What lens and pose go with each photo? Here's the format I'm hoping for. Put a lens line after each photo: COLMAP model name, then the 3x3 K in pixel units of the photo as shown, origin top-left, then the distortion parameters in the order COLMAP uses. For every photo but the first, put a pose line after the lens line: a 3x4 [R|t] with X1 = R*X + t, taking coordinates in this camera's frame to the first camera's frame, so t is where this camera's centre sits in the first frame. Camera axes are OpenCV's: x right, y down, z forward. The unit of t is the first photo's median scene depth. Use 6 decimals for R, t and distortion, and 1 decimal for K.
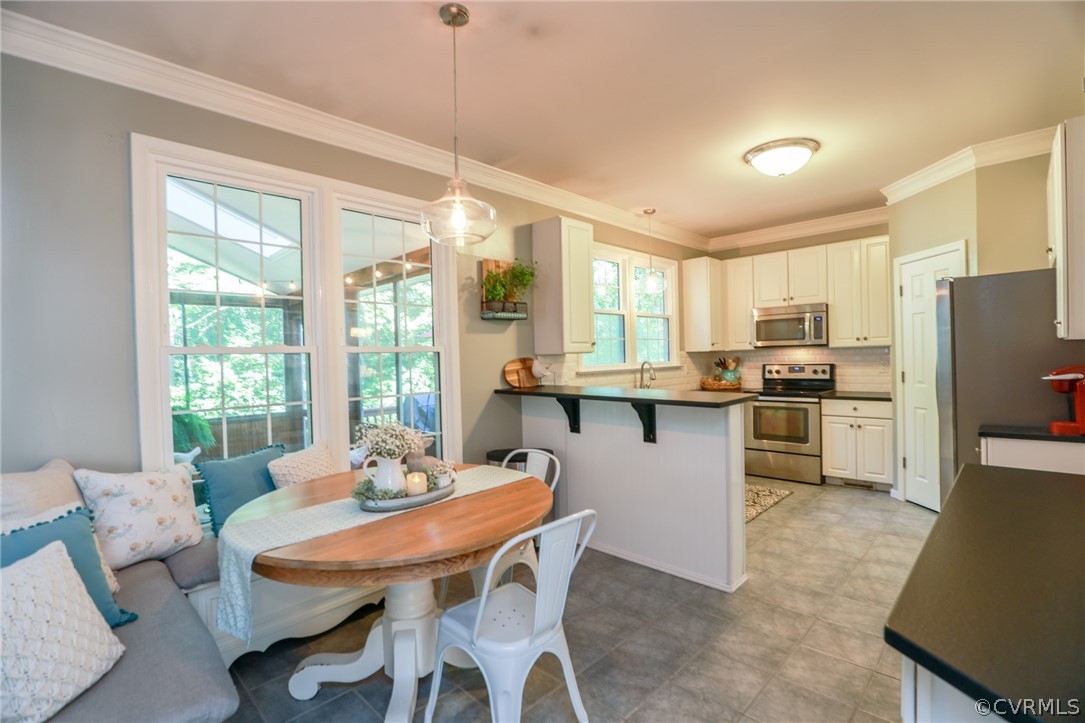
lens RADIAL K [[496.9, 0, 545.6], [0, 496.9, 361.8], [0, 0, 1]] dist [-0.035766, 0.007333]
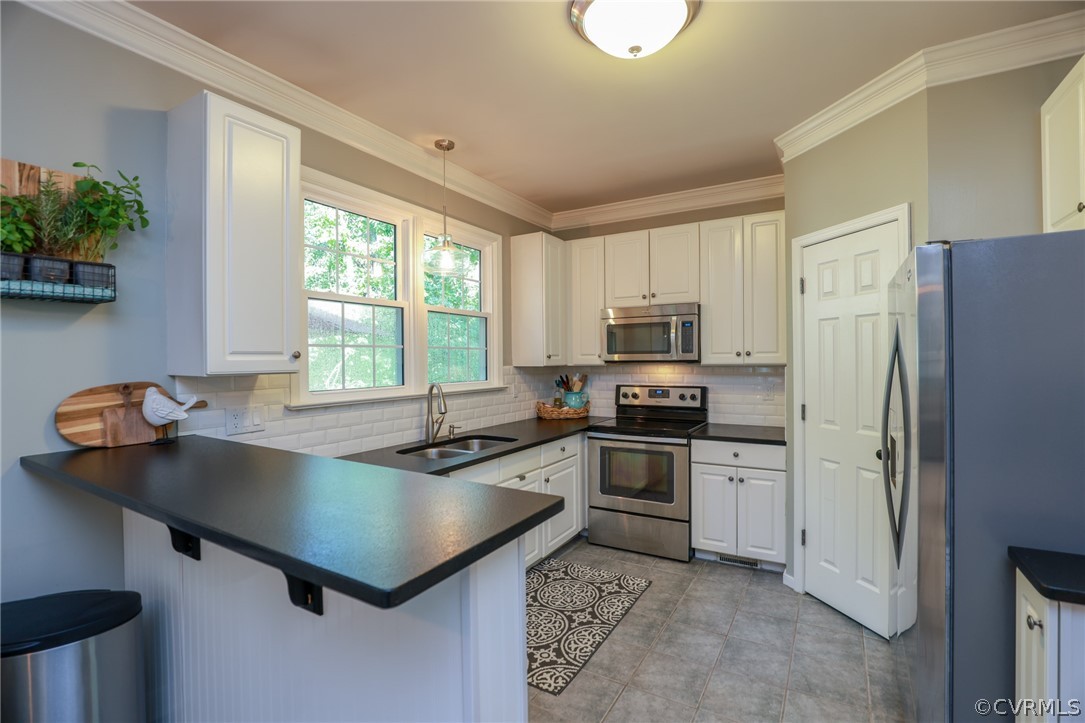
lens RADIAL K [[496.9, 0, 539.8], [0, 496.9, 361.8], [0, 0, 1]] dist [-0.035766, 0.007333]
pose [[0.973243, 0.016177, 0.229207, 0.184401], [-0.013884, 0.999836, -0.011615, -0.022221], [-0.229358, 0.008121, 0.973308, 0.355908]]
